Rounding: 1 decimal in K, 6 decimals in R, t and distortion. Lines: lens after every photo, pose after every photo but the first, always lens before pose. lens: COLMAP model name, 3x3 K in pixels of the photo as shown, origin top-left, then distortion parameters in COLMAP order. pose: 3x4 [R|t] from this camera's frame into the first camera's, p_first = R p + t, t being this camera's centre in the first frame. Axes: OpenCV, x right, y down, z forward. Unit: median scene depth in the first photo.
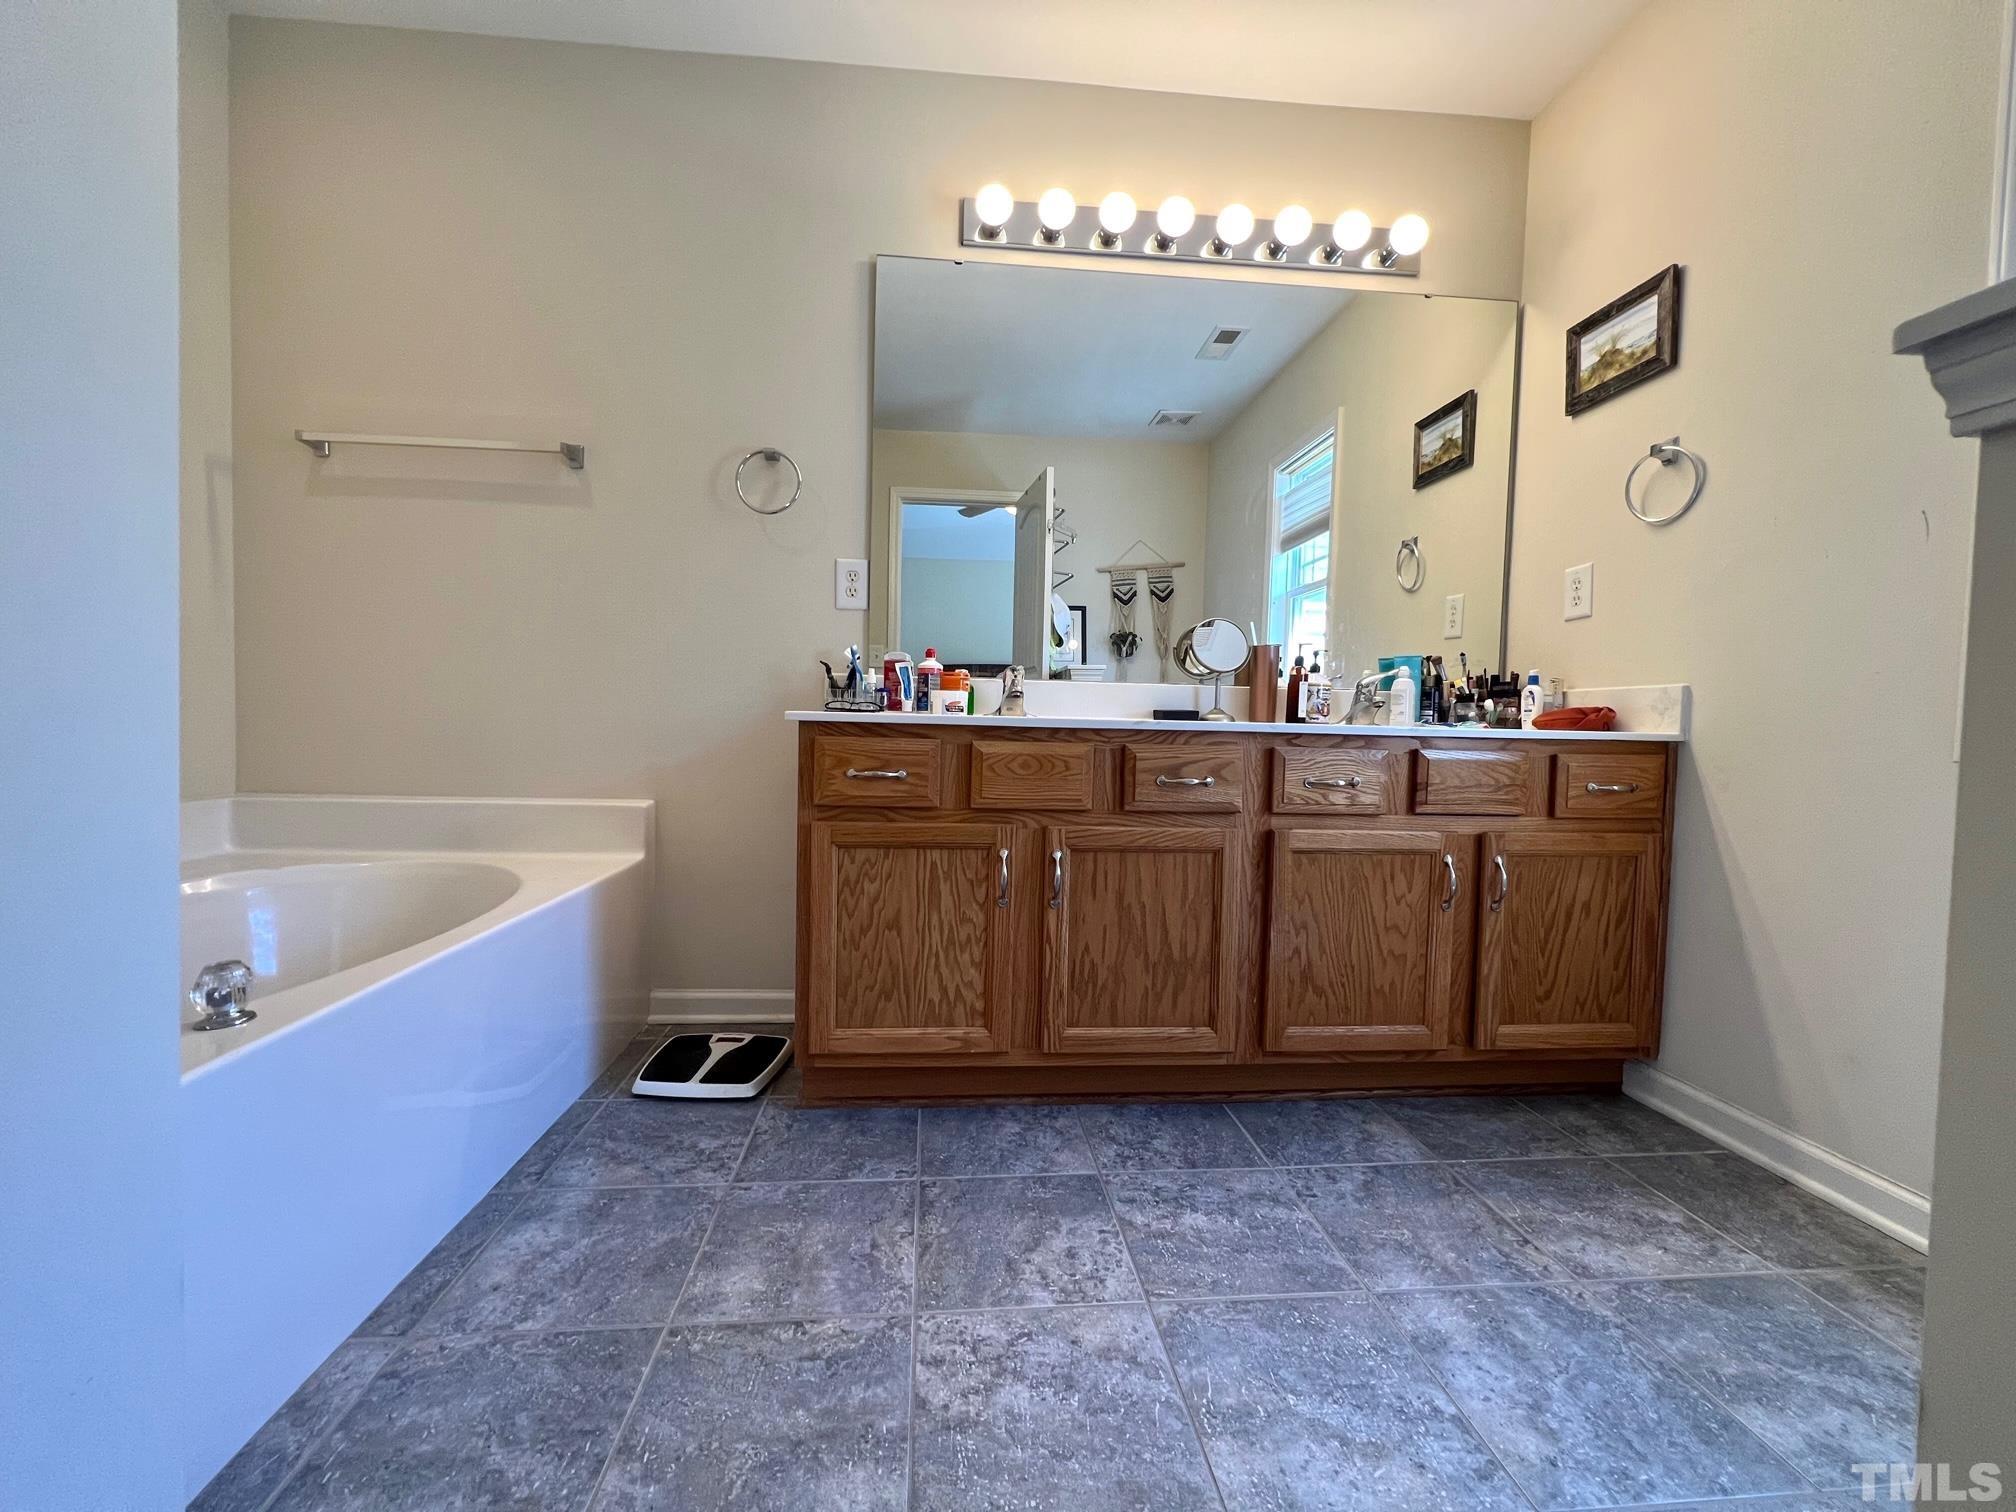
lens RADIAL K [[809.1, 0, 1003.0], [0, 809.1, 754.8], [0, 0, 1]] dist [0.003639, -0.000358]
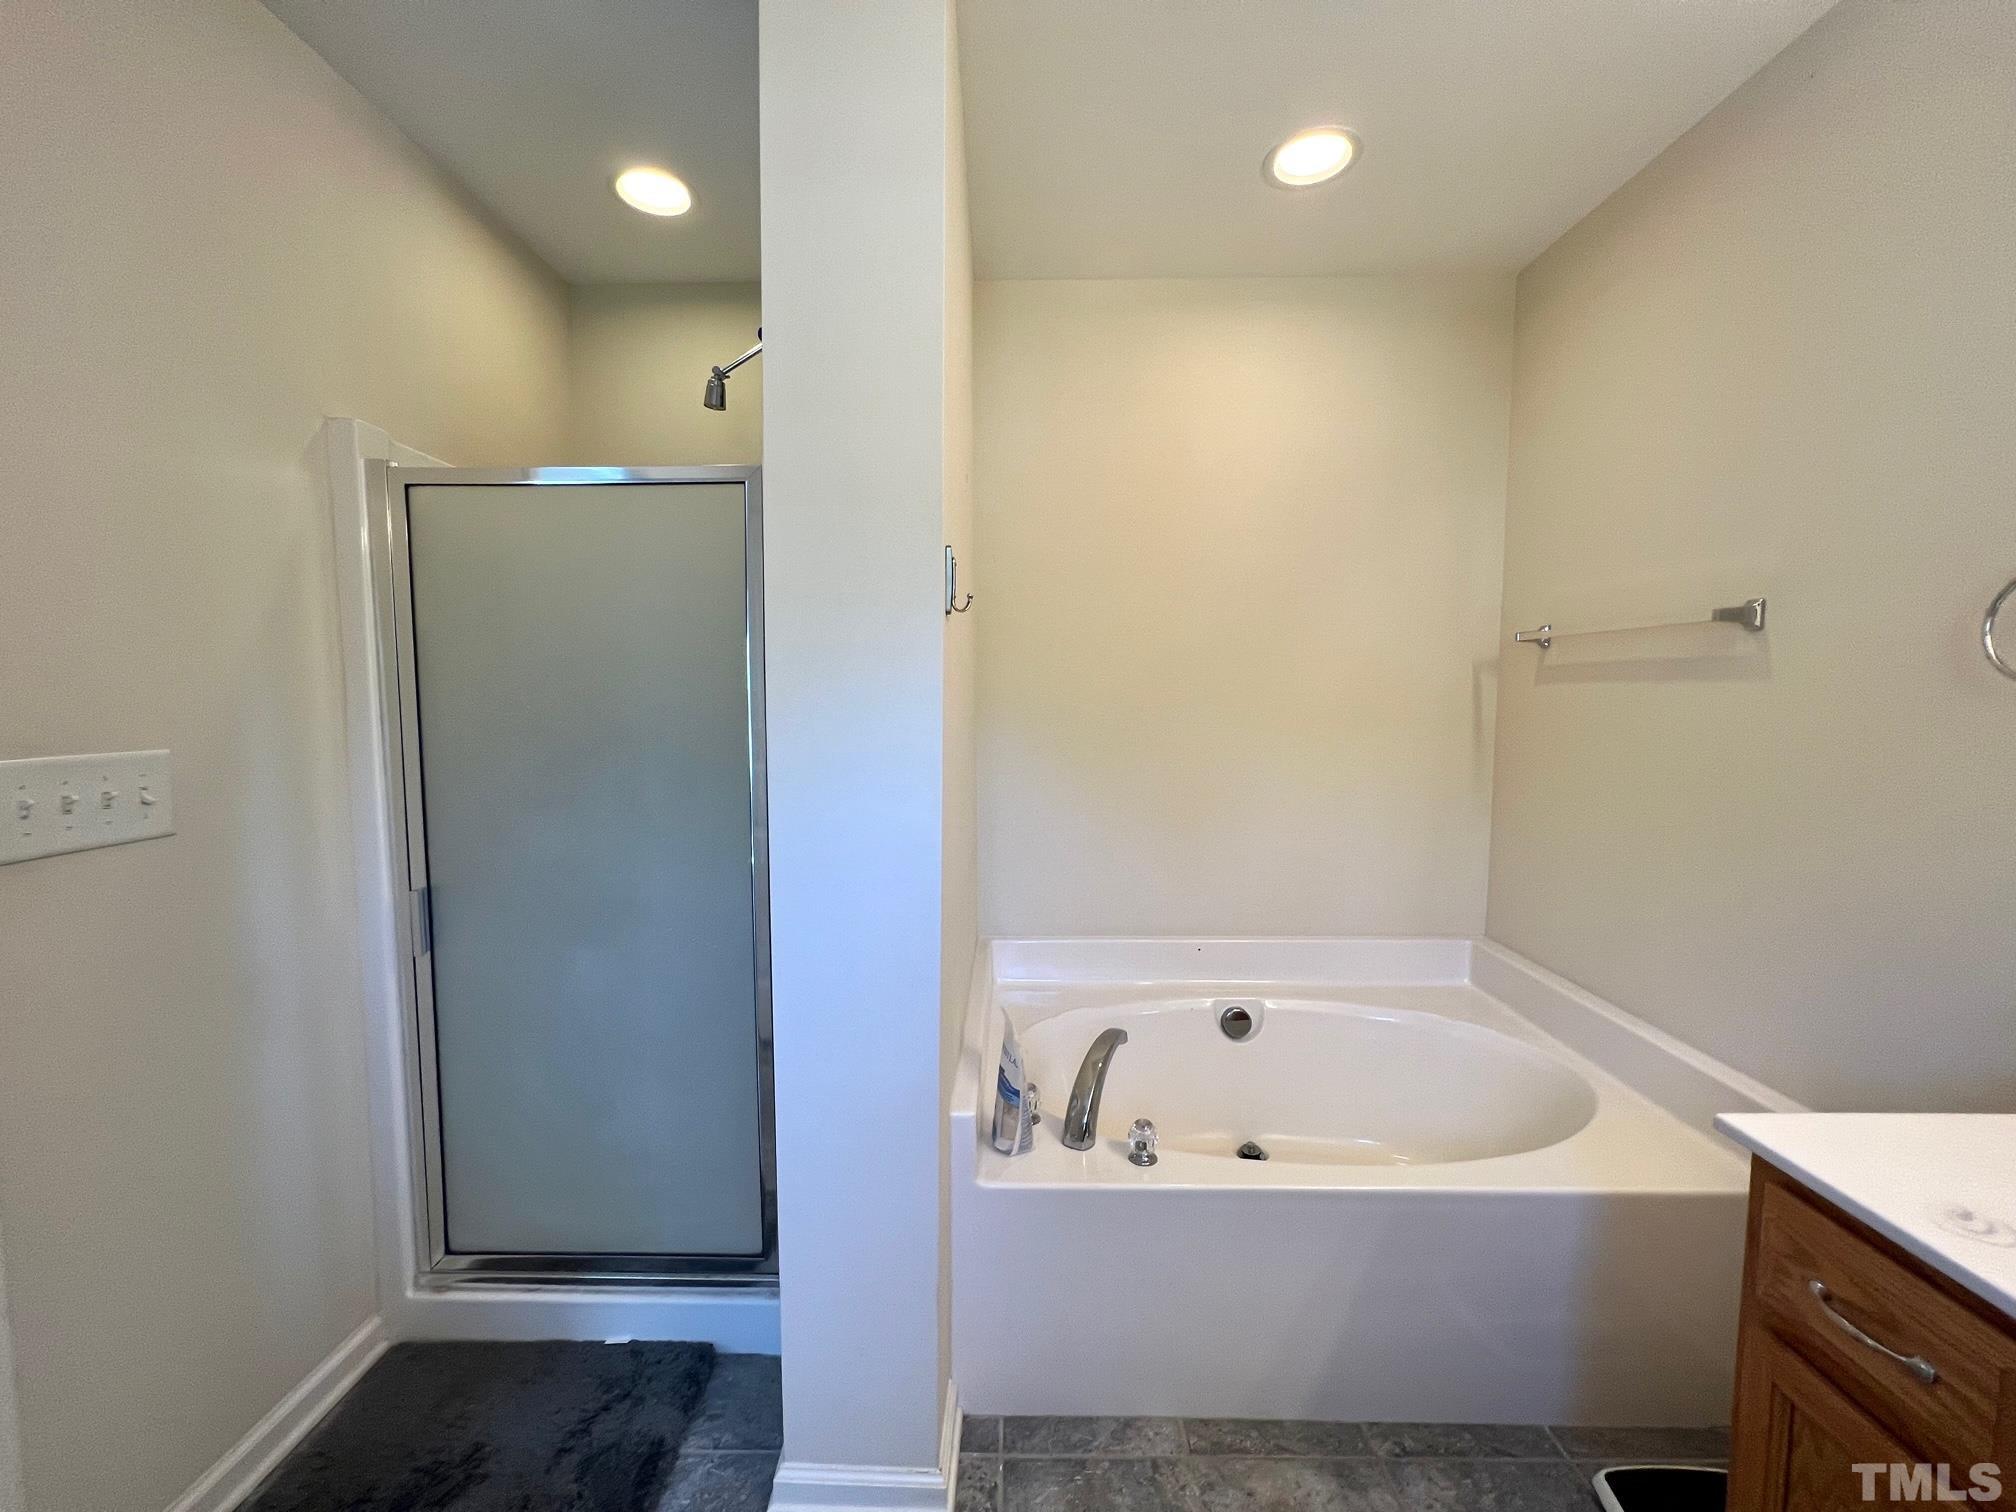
lens RADIAL K [[809.1, 0, 1004.9], [0, 809.1, 755.3], [0, 0, 1]] dist [0.003639, -0.000358]
pose [[-0.101223, 0.058891, -0.993119, 0.405522], [-0.039630, 0.997215, 0.063173, -0.369496], [0.994074, 0.045752, -0.098607, 0.568561]]
